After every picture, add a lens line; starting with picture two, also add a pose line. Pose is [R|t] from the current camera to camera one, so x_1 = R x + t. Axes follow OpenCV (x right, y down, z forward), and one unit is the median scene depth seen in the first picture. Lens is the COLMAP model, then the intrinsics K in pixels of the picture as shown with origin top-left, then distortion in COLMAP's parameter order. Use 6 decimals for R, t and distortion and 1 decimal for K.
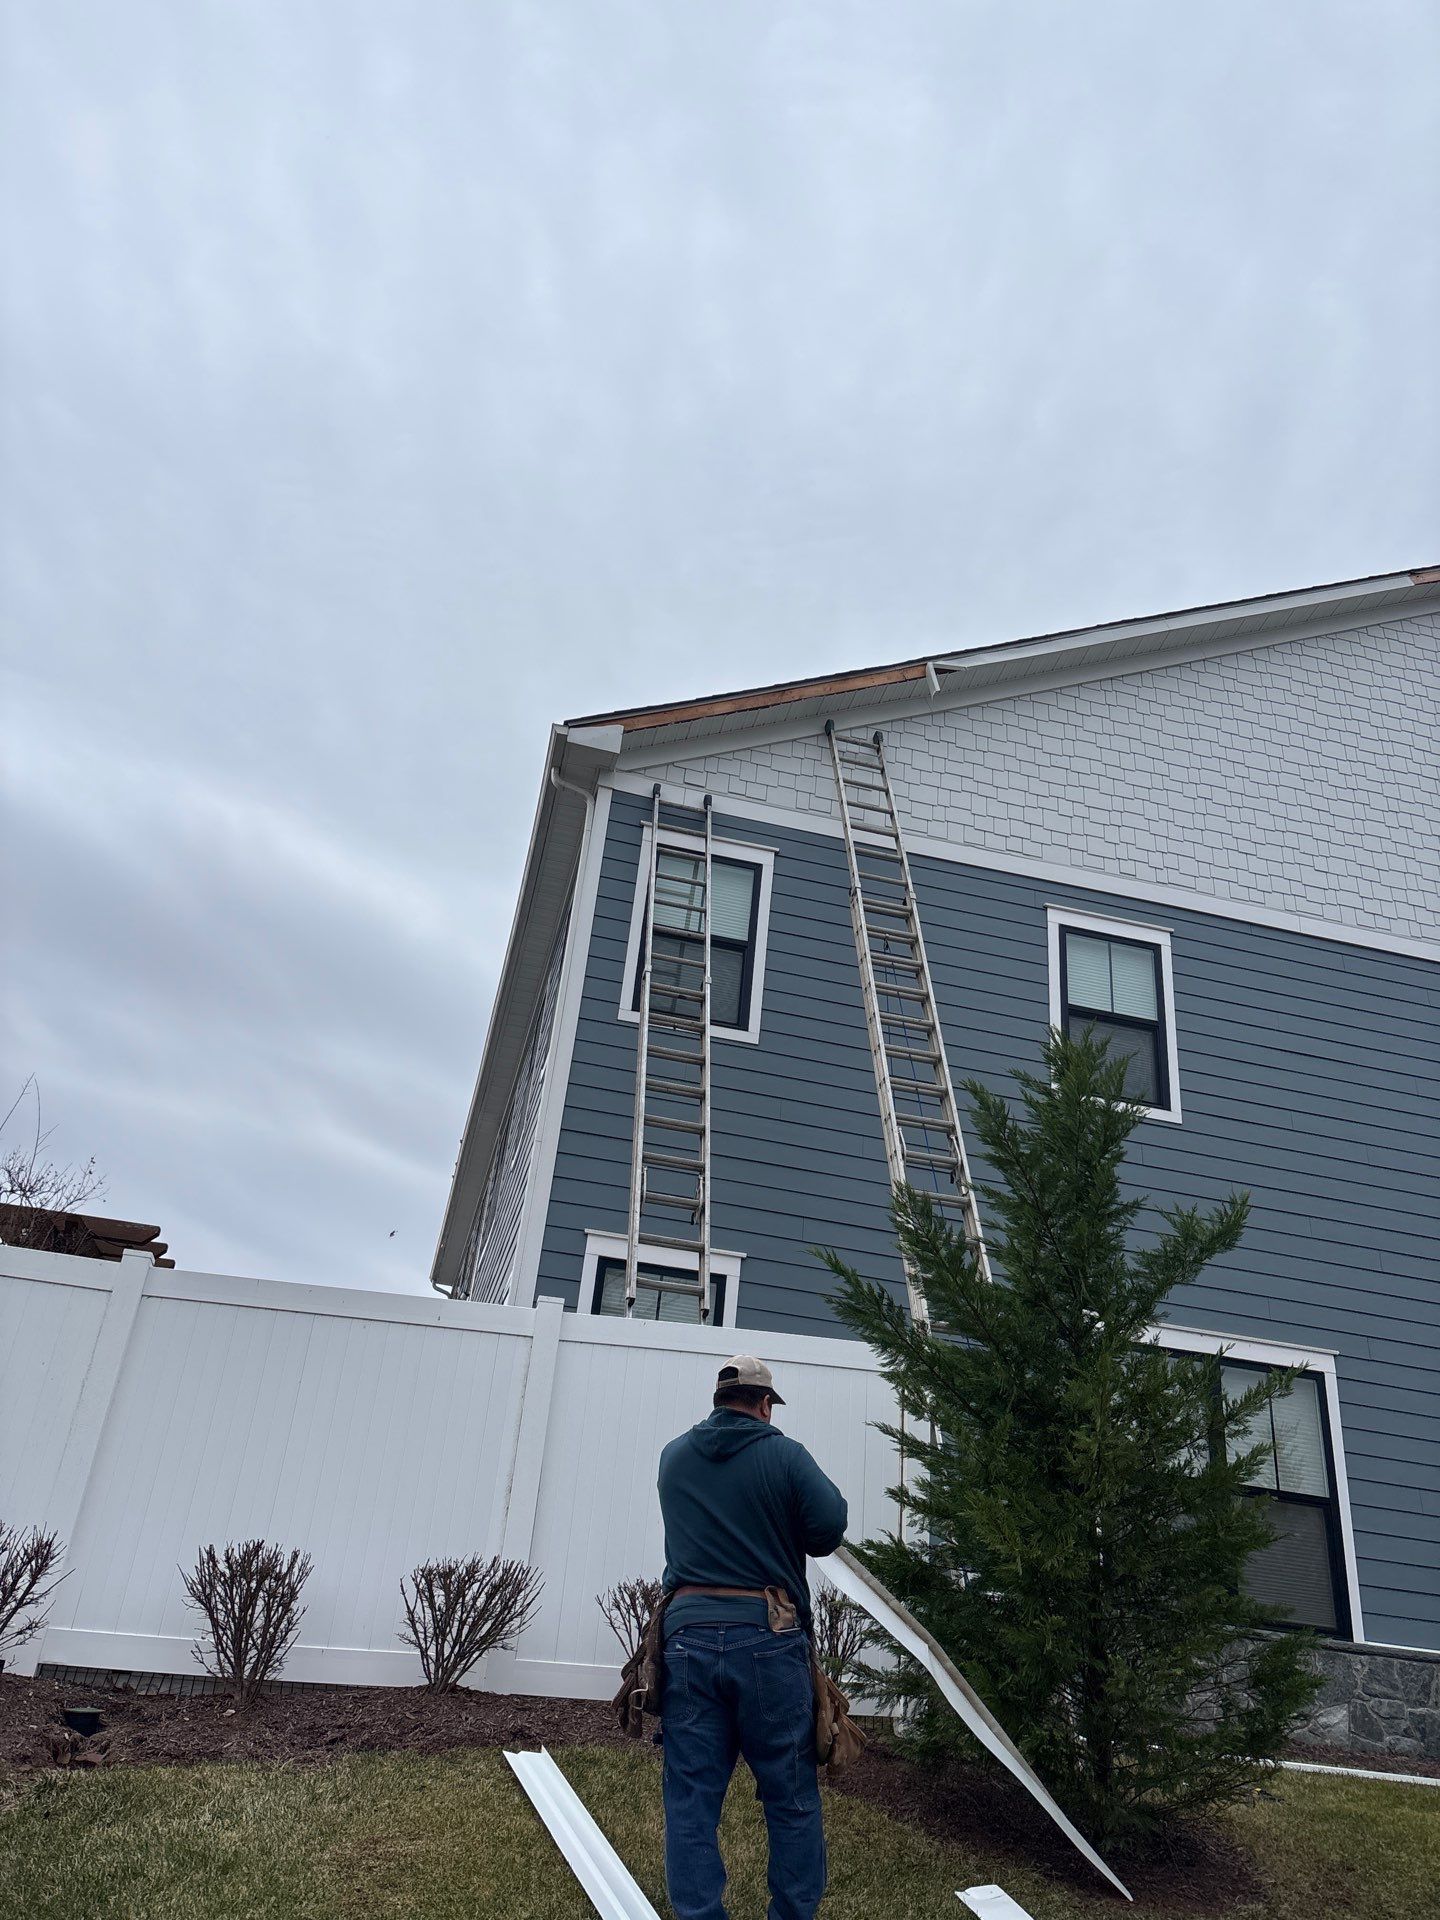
lens RADIAL K [[1359.9, 0, 650.9], [0, 1359.9, 1016.4], [0, 0, 1]] dist [-0.023771, 0.004273]
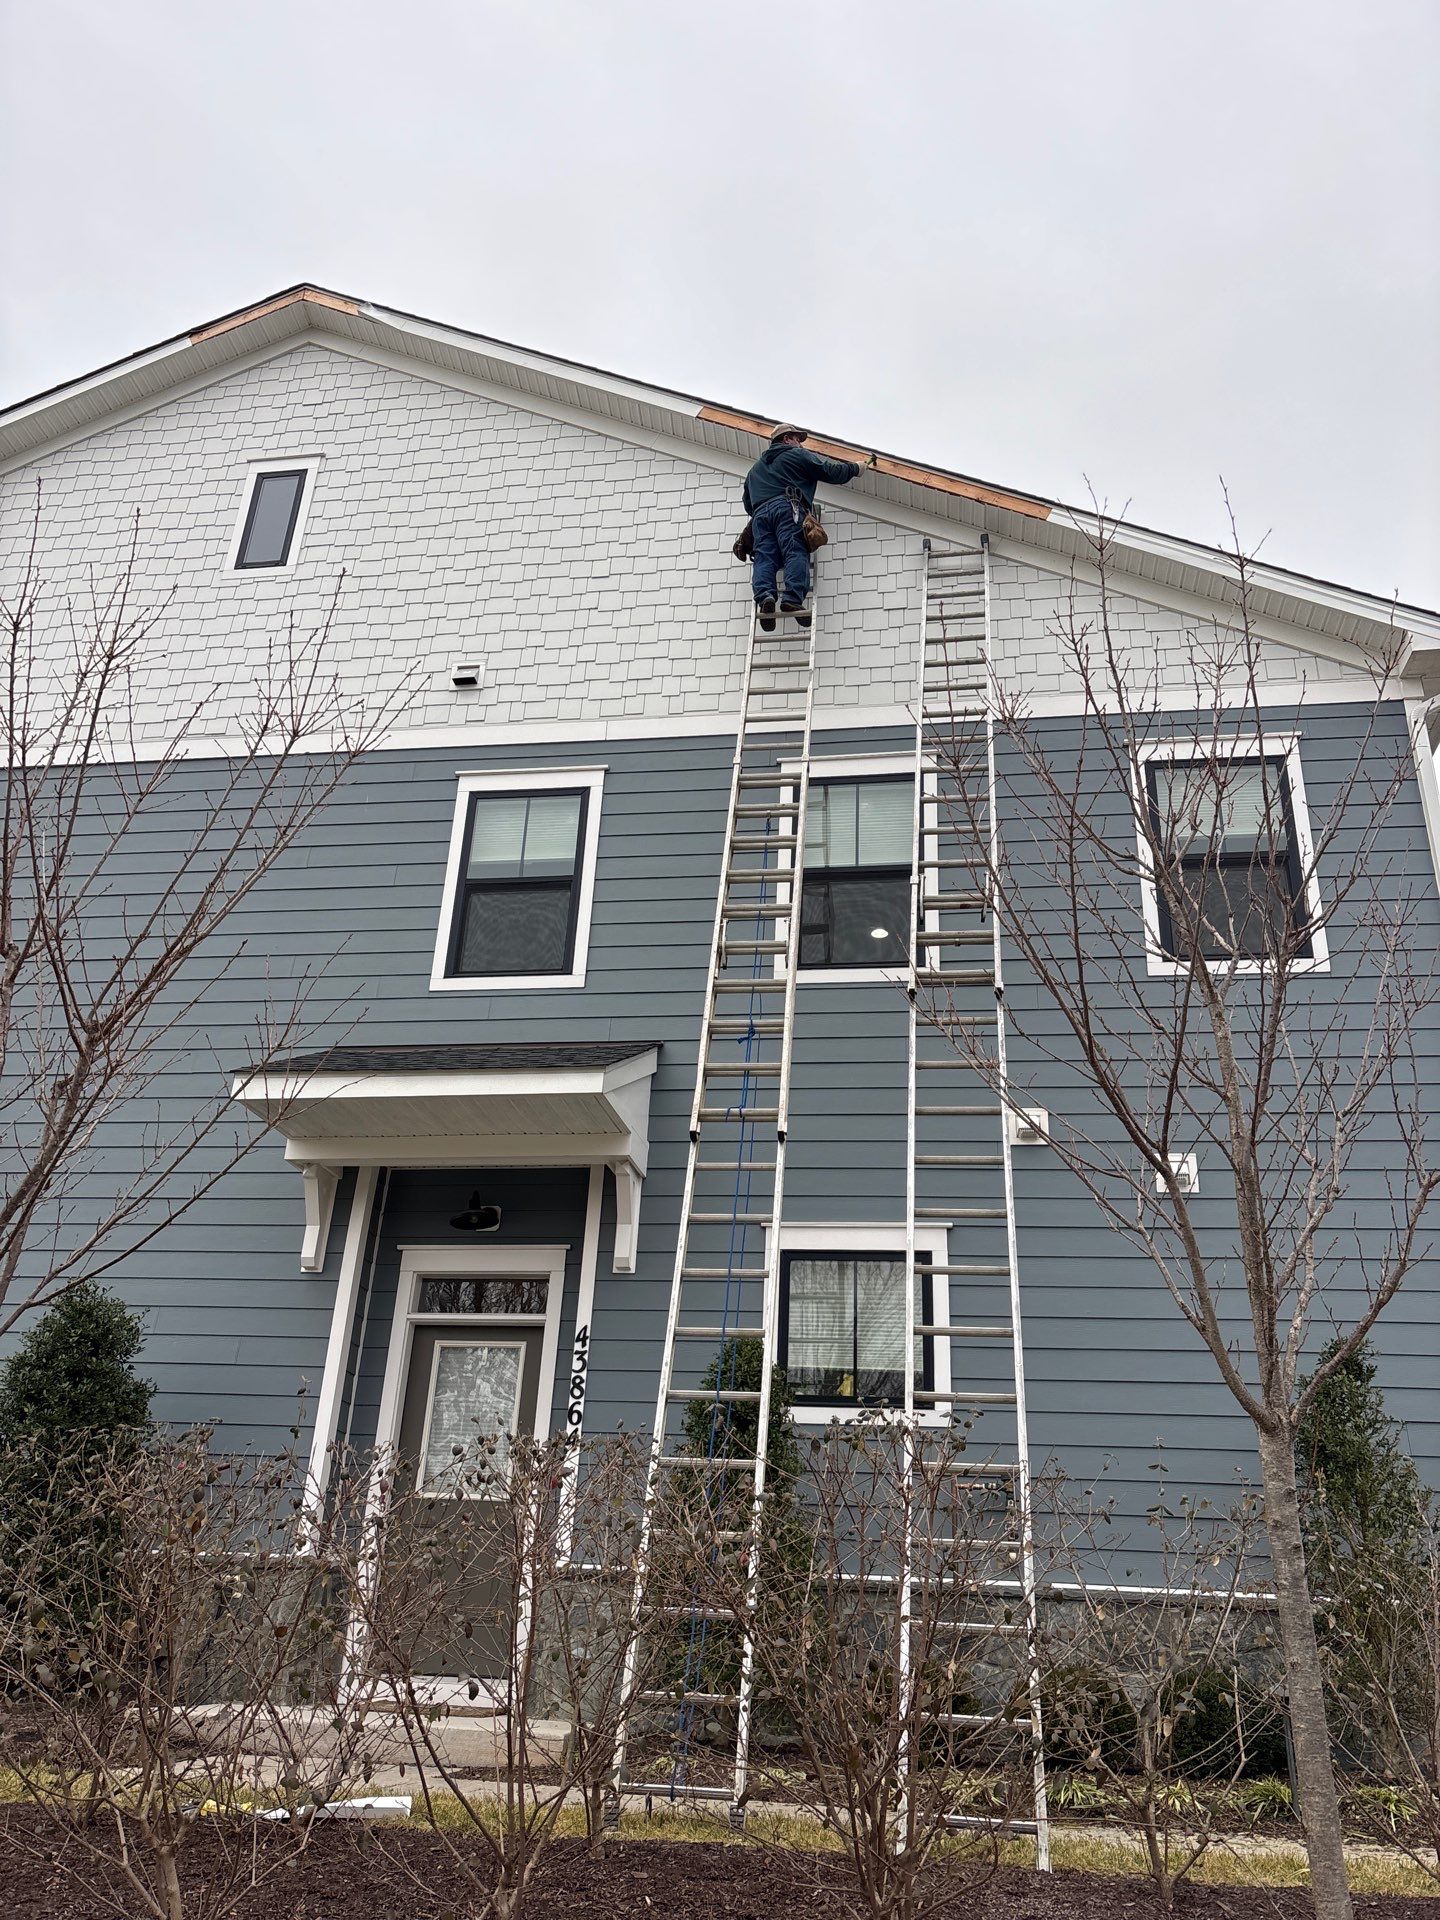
lens RADIAL K [[1537.5, 0, 729.4], [0, 1537.5, 931.6], [0, 0, 1]] dist [-0.007206, -0.002866]
pose [[0.939711, -0.212446, -0.267975, 1.215849], [0.198719, 0.976973, -0.077680, 0.225420], [0.278307, 0.019745, 0.960289, 0.159127]]
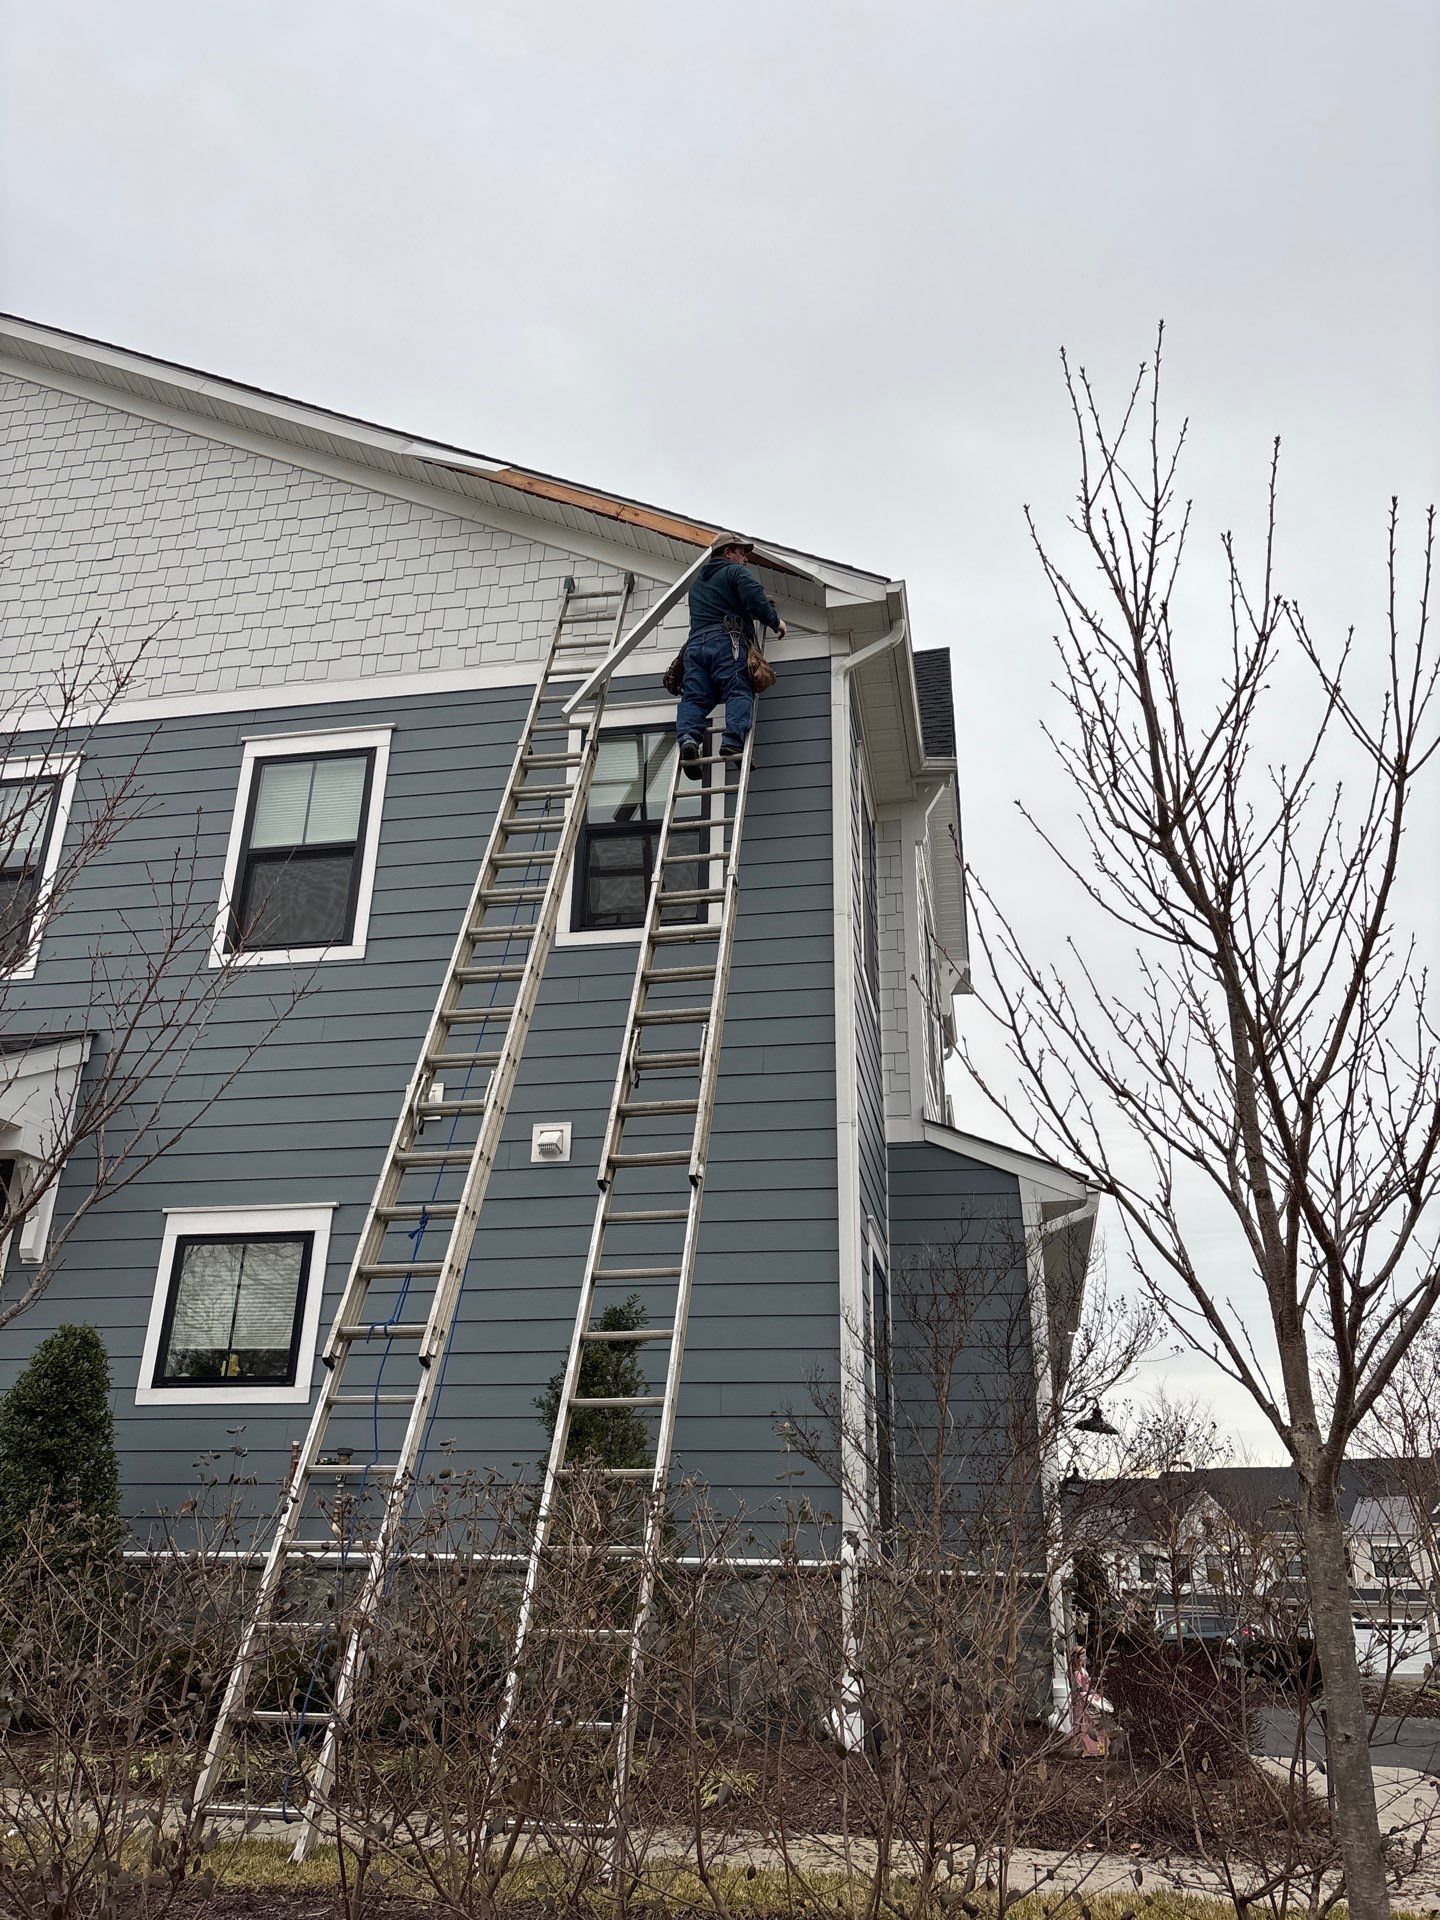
lens RADIAL K [[1647.5, 0, 745.8], [0, 1647.5, 888.5], [0, 0, 1]] dist [0.008126, -0.008335]
pose [[0.924036, -0.250031, -0.289209, 1.556011], [0.239009, 0.968237, -0.073428, 0.288875], [0.298382, -0.001274, 0.954446, 0.196641]]
